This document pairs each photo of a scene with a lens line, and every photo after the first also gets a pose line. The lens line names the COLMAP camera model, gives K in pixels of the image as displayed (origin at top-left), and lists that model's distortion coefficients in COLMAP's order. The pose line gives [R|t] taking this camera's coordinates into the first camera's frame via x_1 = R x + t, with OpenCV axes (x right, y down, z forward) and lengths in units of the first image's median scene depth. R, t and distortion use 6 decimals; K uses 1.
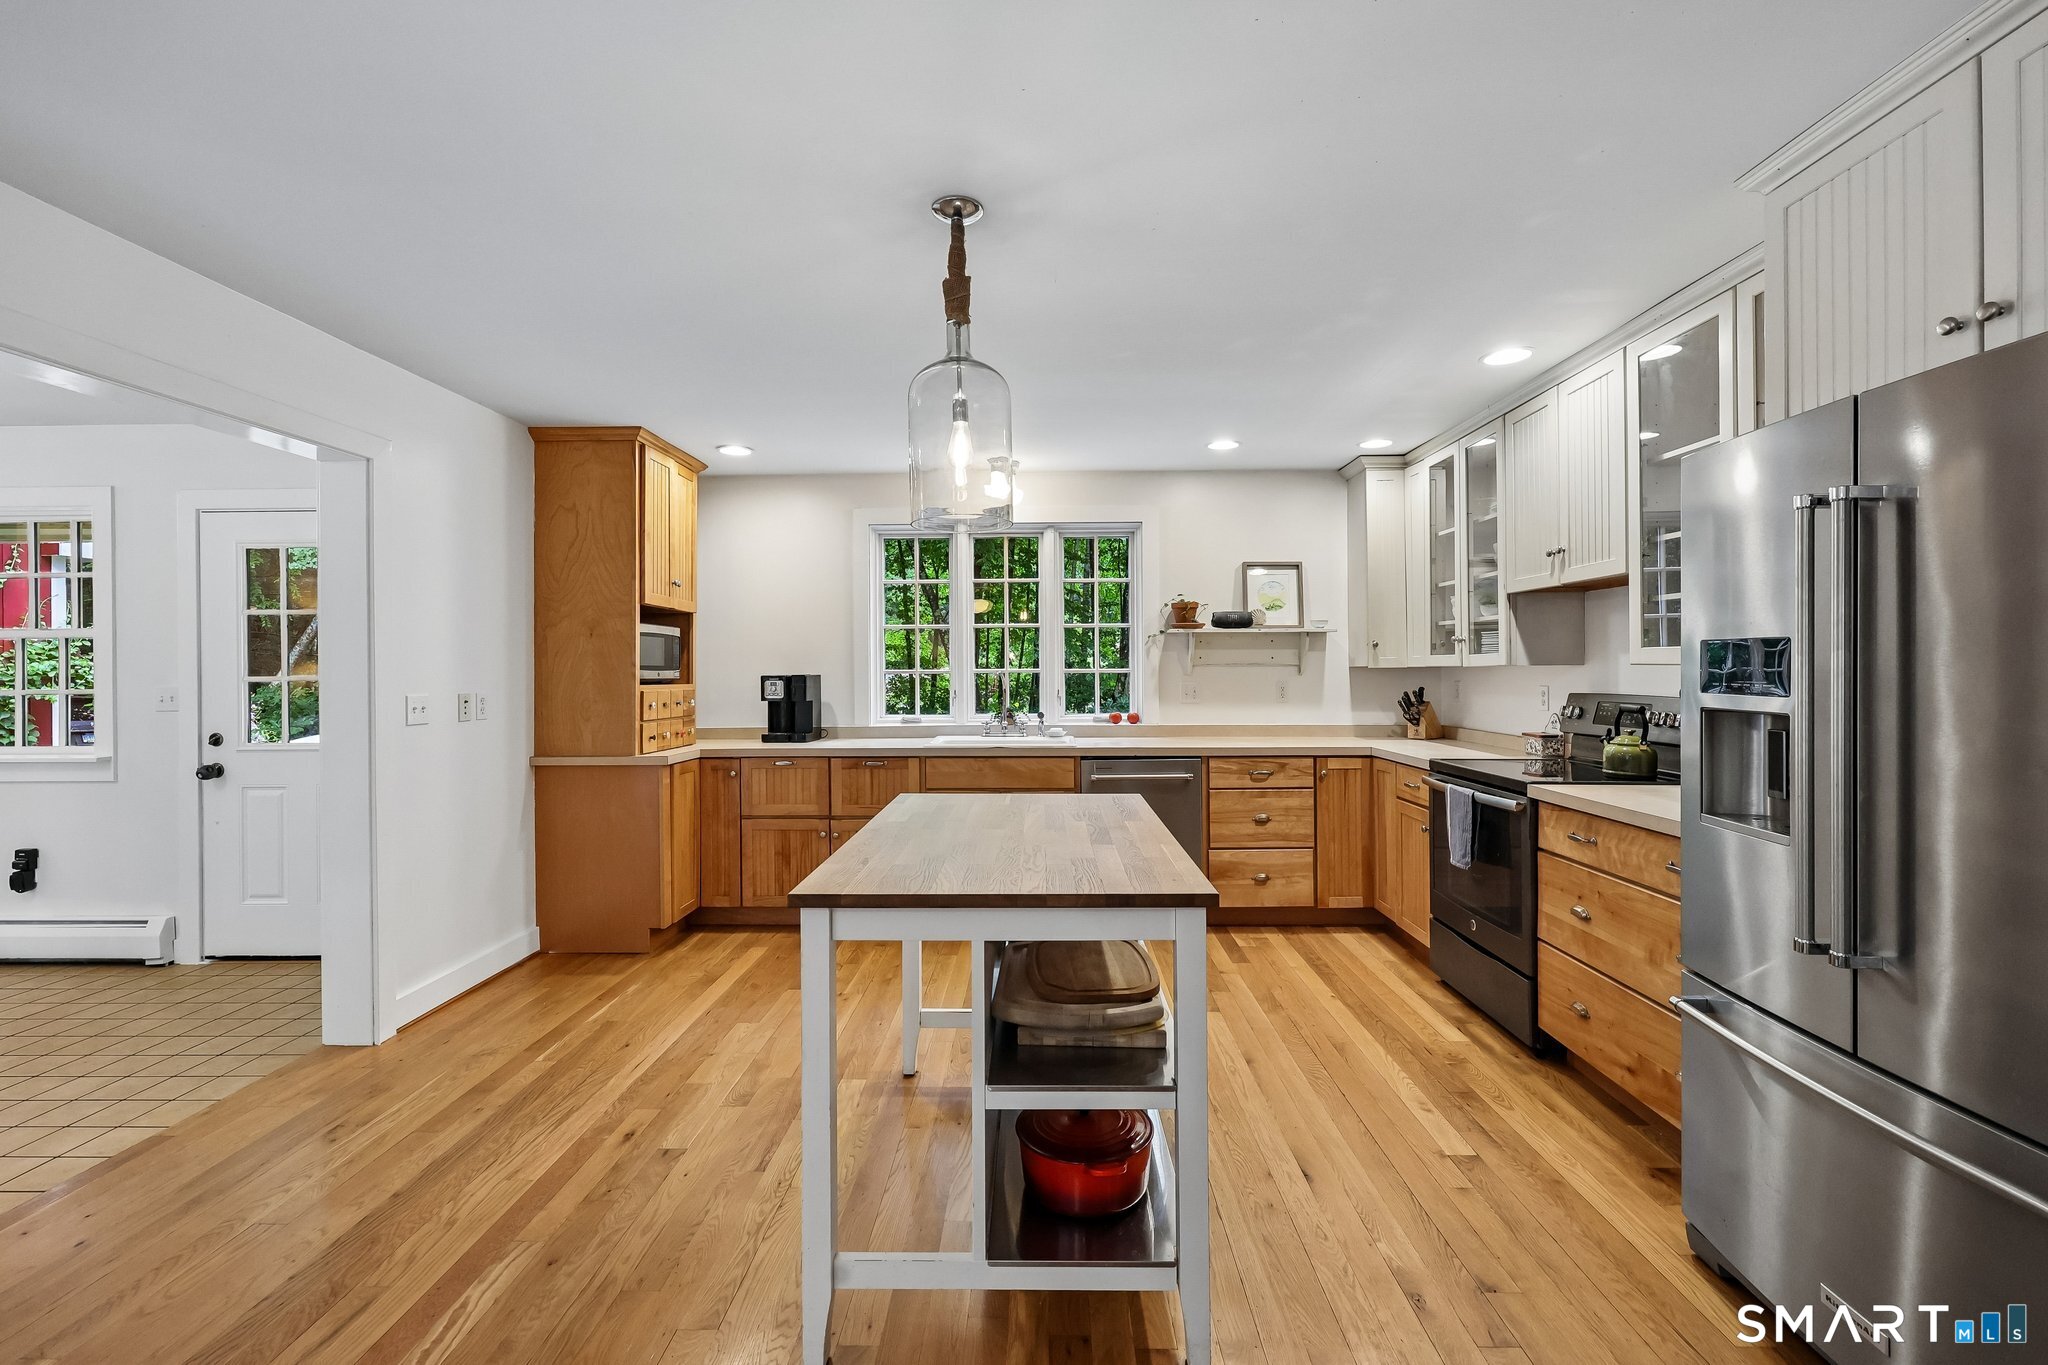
lens RADIAL K [[855.1, 0, 1024.0], [0, 855.1, 682.5], [0, 0, 1]] dist [0.000718, -0.000107]
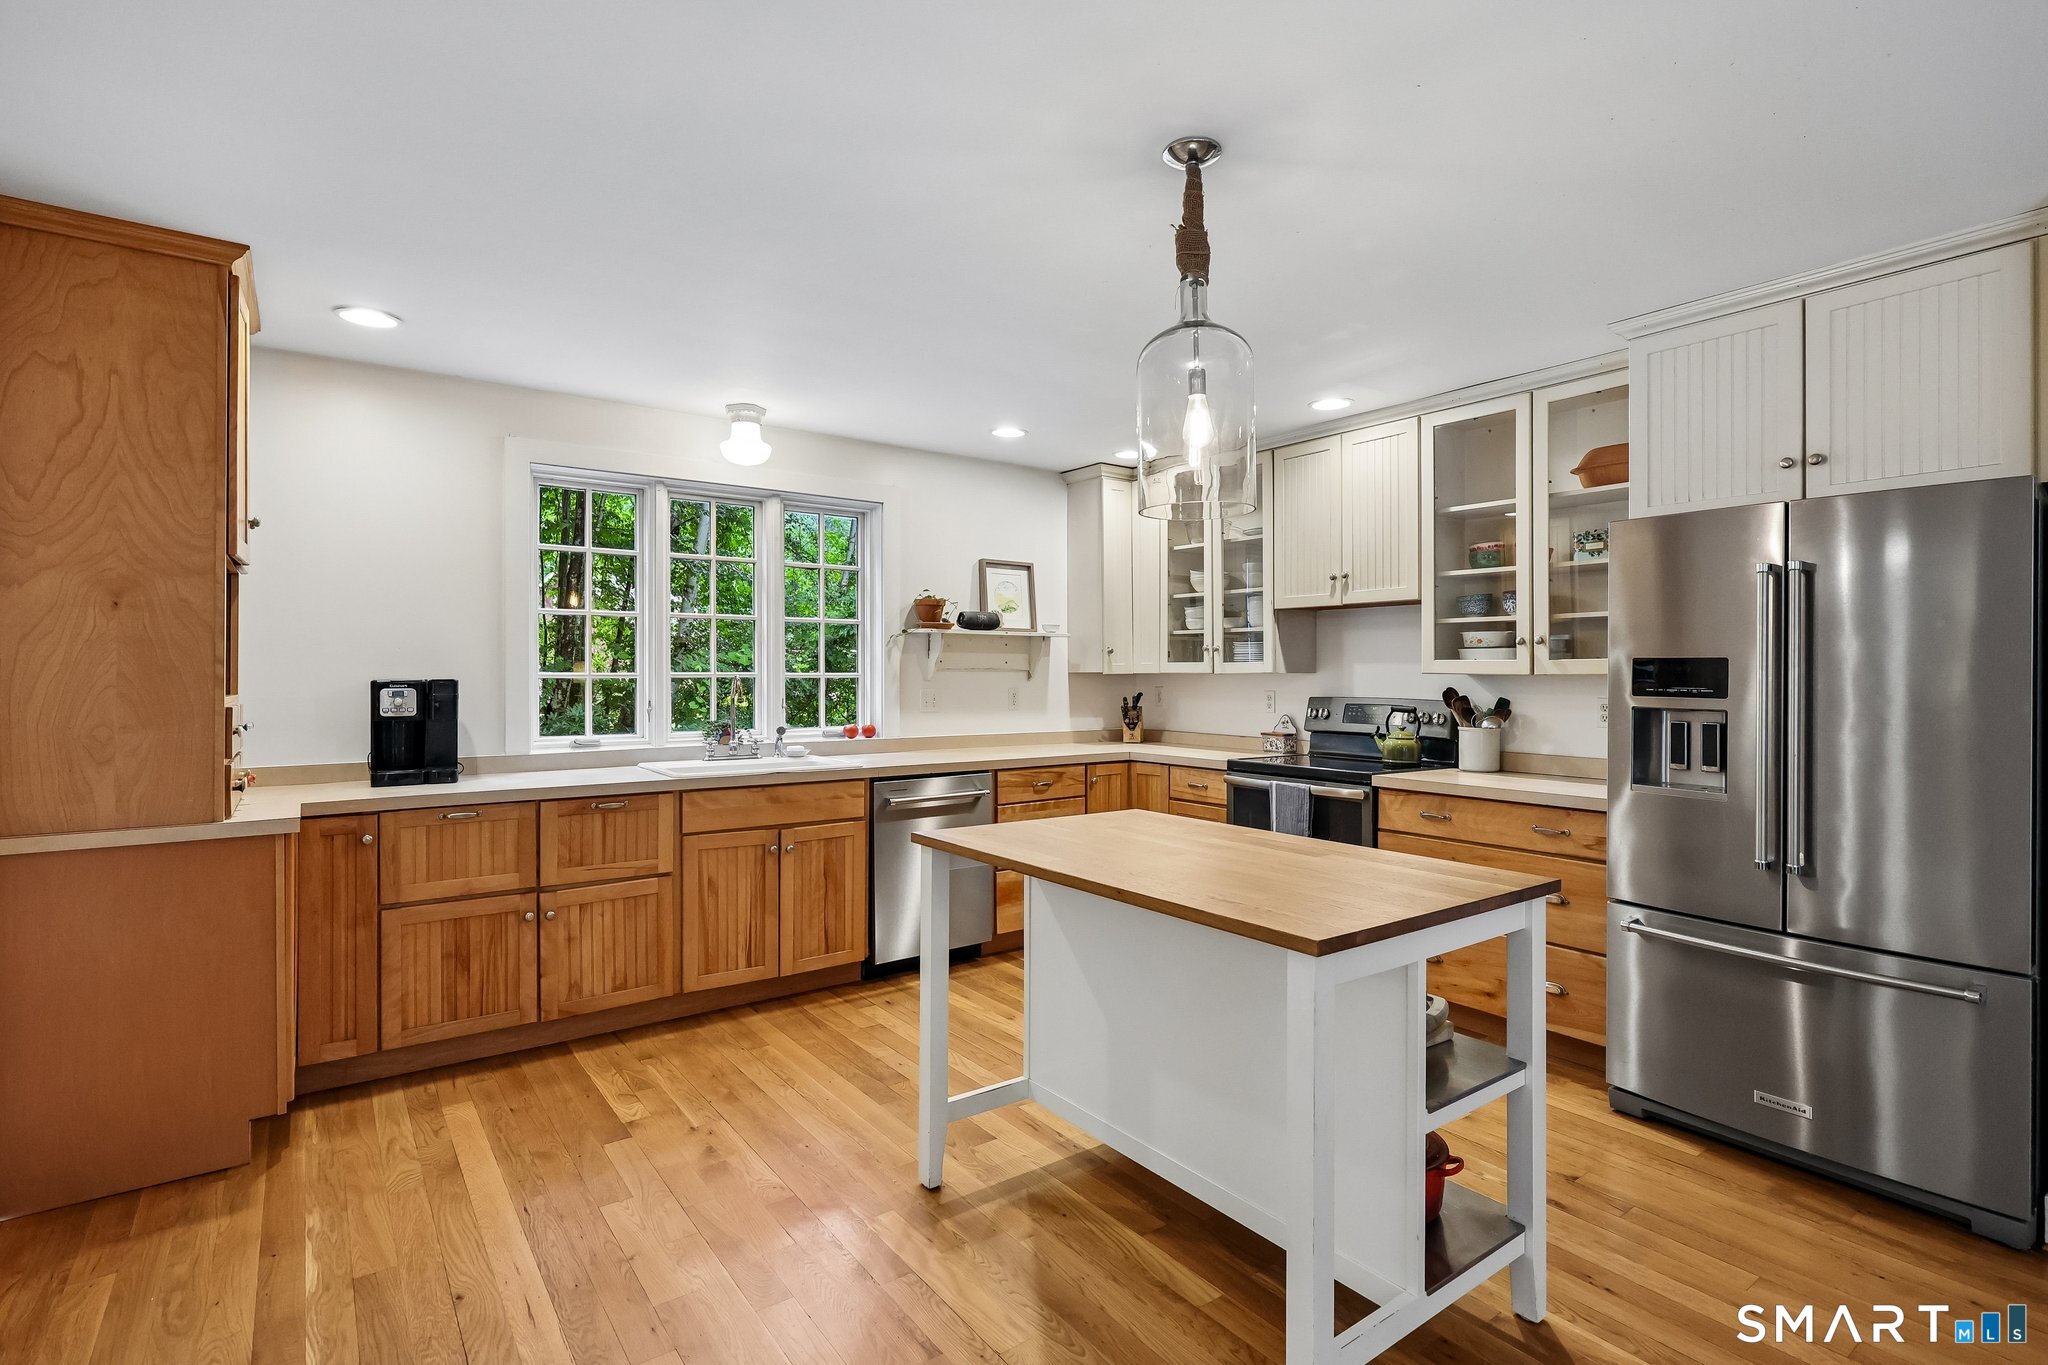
lens RADIAL K [[981.6, 0, 1024.0], [0, 981.6, 682.5], [0, 0, 1]] dist [-0.000786, 0.000131]
pose [[0.792248, 0.000765, 0.610198, -0.395396], [0.002955, 0.999983, -0.005091, -0.001484], [-0.610192, 0.005837, 0.792232, 0.146525]]
